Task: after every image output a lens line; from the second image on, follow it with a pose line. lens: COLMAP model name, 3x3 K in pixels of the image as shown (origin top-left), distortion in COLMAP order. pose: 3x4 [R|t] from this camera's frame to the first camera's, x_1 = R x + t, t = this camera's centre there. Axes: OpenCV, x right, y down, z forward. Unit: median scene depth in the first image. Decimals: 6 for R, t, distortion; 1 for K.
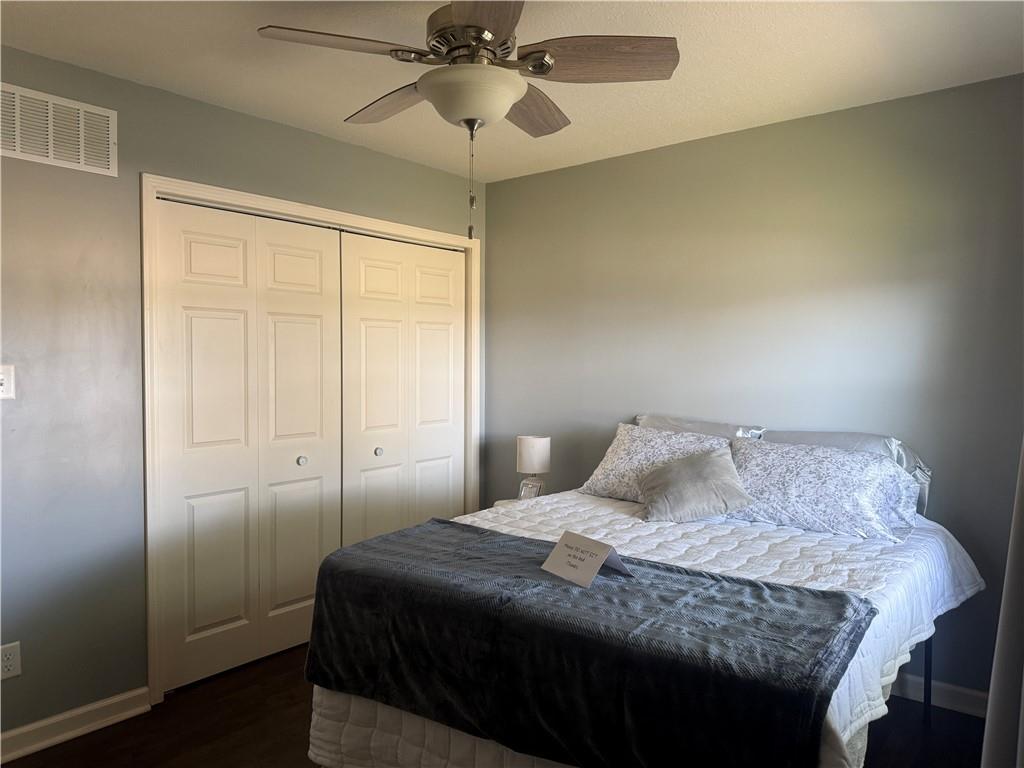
lens RADIAL K [[725.7, 0, 507.2], [0, 725.7, 382.3], [0, 0, 1]] dist [0.089658, -0.125326]
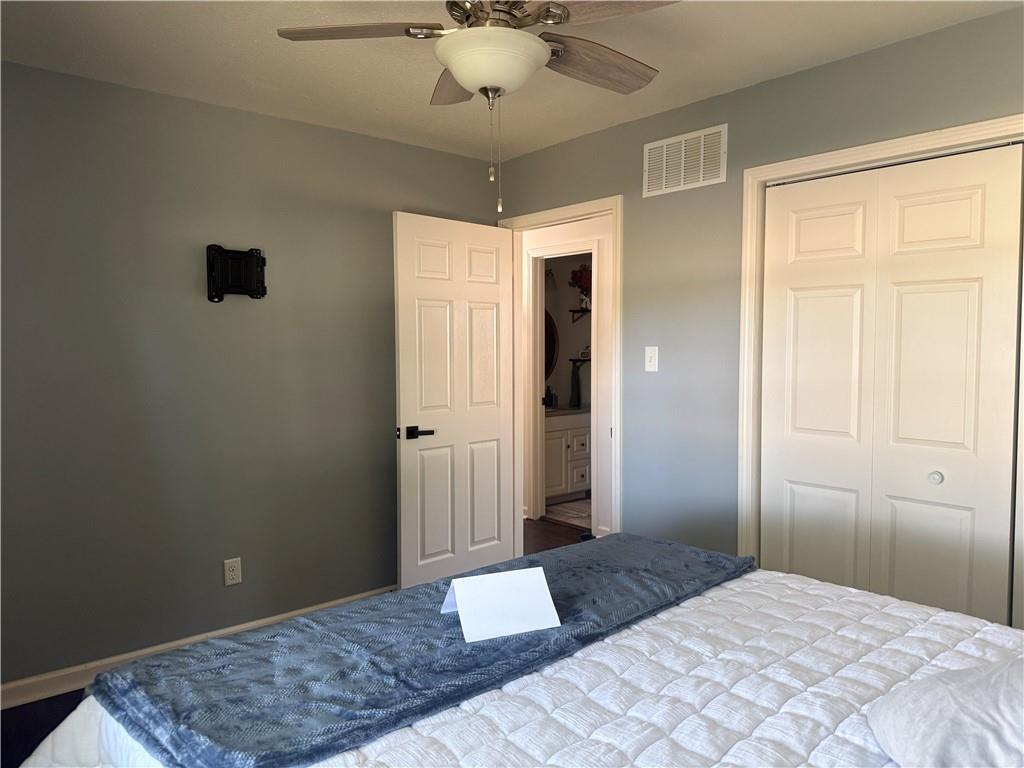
lens RADIAL K [[725.7, 0, 507.2], [0, 725.7, 382.3], [0, 0, 1]] dist [0.089658, -0.125326]
pose [[-0.164598, 0.050954, -0.985044, 0.570773], [-0.028443, 0.998004, 0.056377, -0.020826], [0.985951, 0.037297, -0.162820, 0.748705]]
